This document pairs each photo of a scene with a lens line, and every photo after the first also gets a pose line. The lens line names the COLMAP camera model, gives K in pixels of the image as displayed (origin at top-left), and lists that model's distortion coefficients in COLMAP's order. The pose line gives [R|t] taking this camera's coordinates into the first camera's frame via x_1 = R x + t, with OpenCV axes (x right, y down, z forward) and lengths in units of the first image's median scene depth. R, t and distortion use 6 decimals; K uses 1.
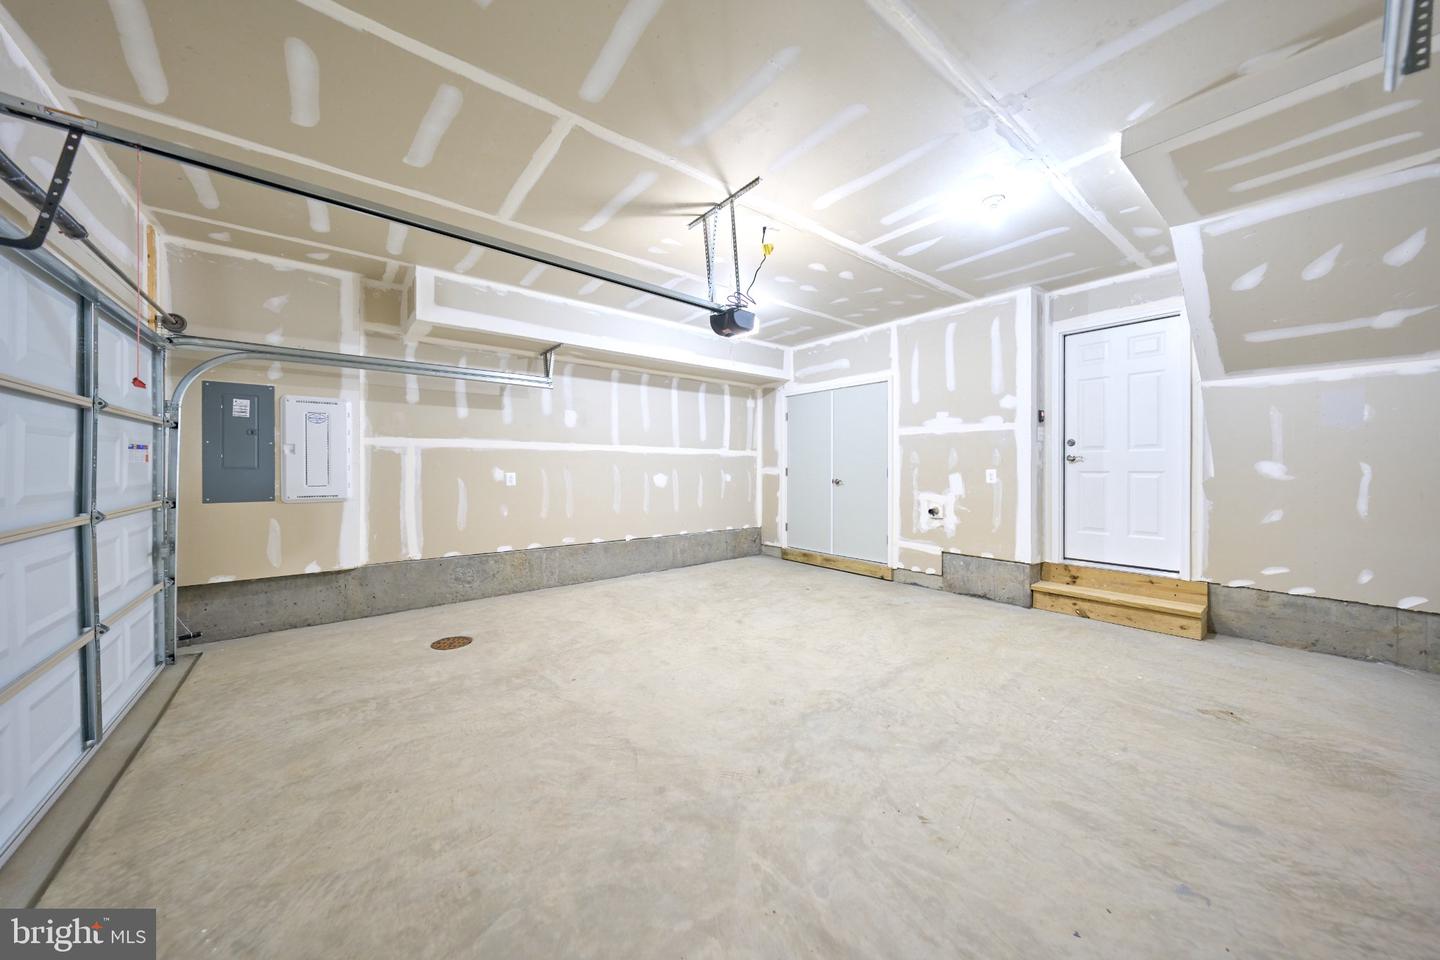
lens RADIAL K [[504.1, 0, 720.8], [0, 504.1, 469.7], [0, 0, 1]] dist [0.001820, -0.000374]
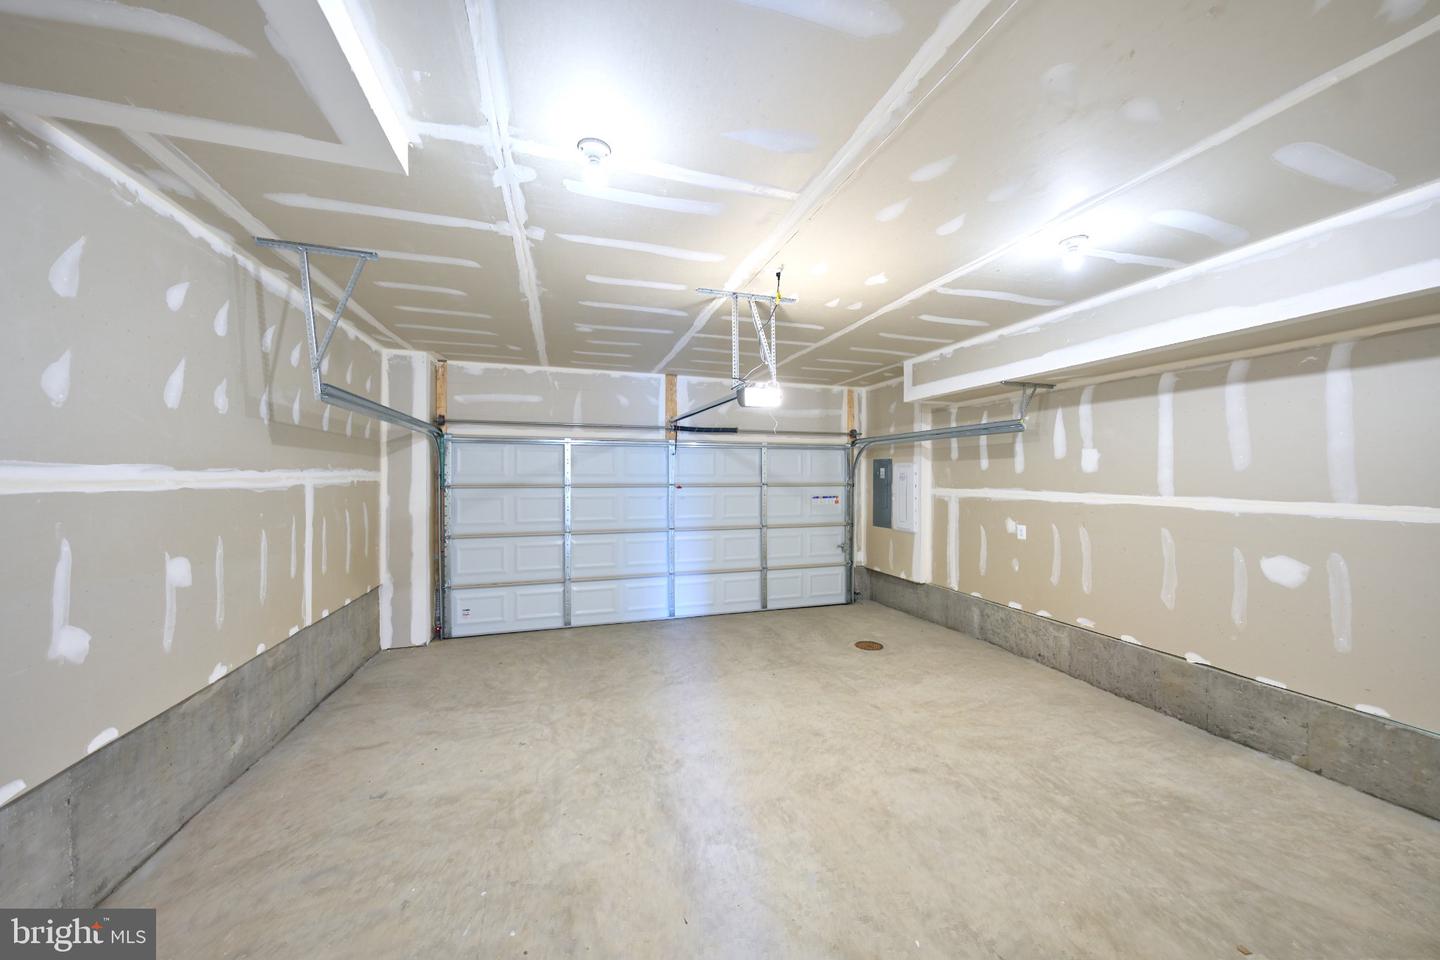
lens RADIAL K [[504.1, 0, 722.1], [0, 504.1, 479.1], [0, 0, 1]] dist [0.001820, -0.000374]
pose [[-0.372118, 0.005104, -0.928171, 0.782052], [-0.002951, 0.999973, 0.006682, -0.101096], [0.928181, 0.005226, -0.372093, 1.019990]]
